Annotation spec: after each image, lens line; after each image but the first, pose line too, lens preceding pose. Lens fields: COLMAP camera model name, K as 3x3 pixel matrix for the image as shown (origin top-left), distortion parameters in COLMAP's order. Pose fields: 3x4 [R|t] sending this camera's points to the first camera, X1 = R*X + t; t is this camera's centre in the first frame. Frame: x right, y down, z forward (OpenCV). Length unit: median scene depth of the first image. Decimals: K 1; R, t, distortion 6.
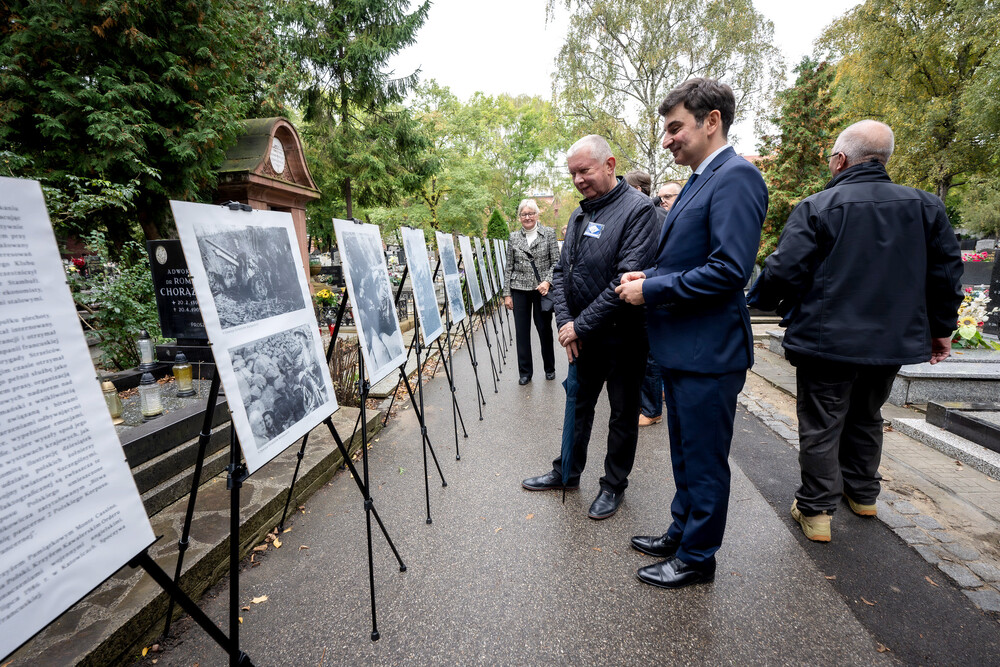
lens RADIAL K [[457.5, 0, 483.7], [0, 457.5, 337.4], [0, 0, 1]] dist [-0.023081, 0.001299]
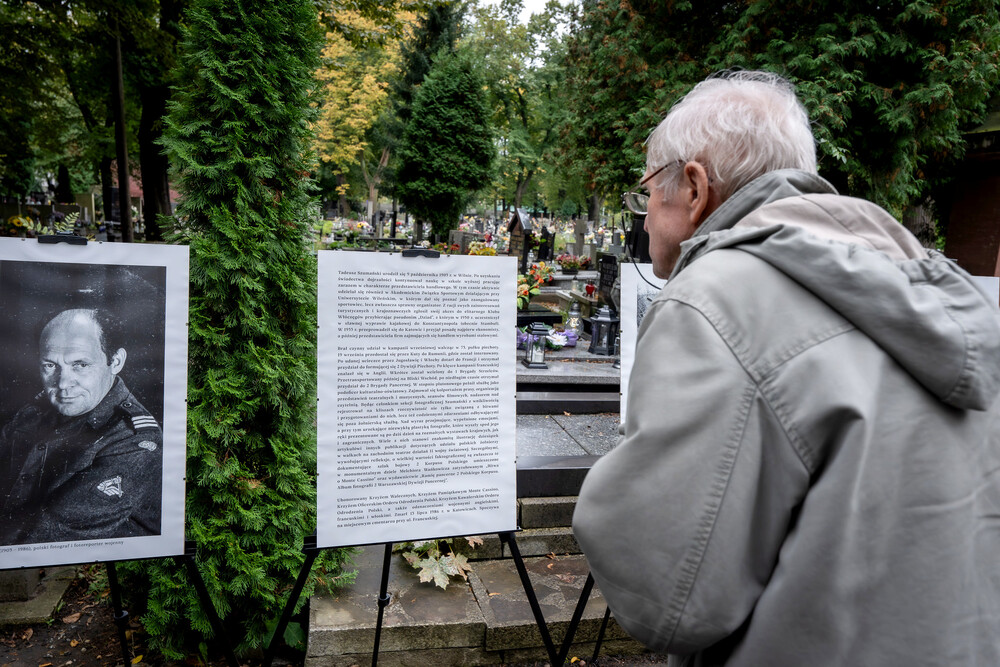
lens RADIAL K [[722.3, 0, 498.3], [0, 722.3, 324.8], [0, 0, 1]] dist [0.009615, 0.008438]
pose [[0.412637, 0.180046, -0.892924, 0.165039], [-0.235402, 0.968049, 0.086411, -0.047096], [0.879952, 0.174540, 0.441837, -0.009631]]
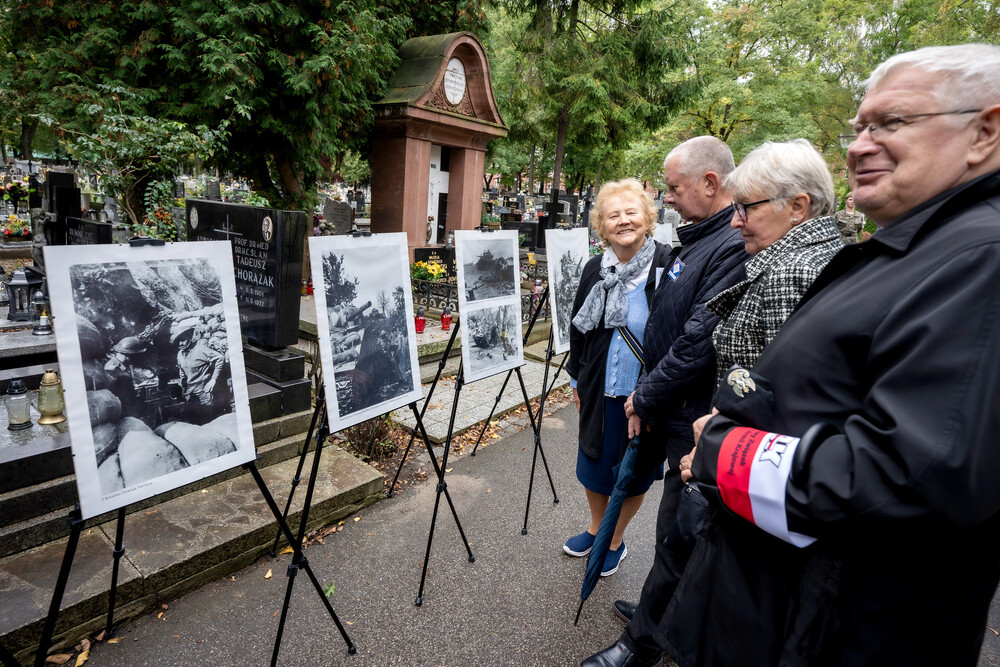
lens RADIAL K [[595.8, 0, 475.8], [0, 595.8, 317.4], [0, 0, 1]] dist [0.000468, -0.000264]
pose [[0.875706, 0.169713, -0.452037, 0.190329], [-0.162941, 0.985146, 0.054207, -0.104316], [0.454522, 0.026186, 0.890351, 0.188182]]
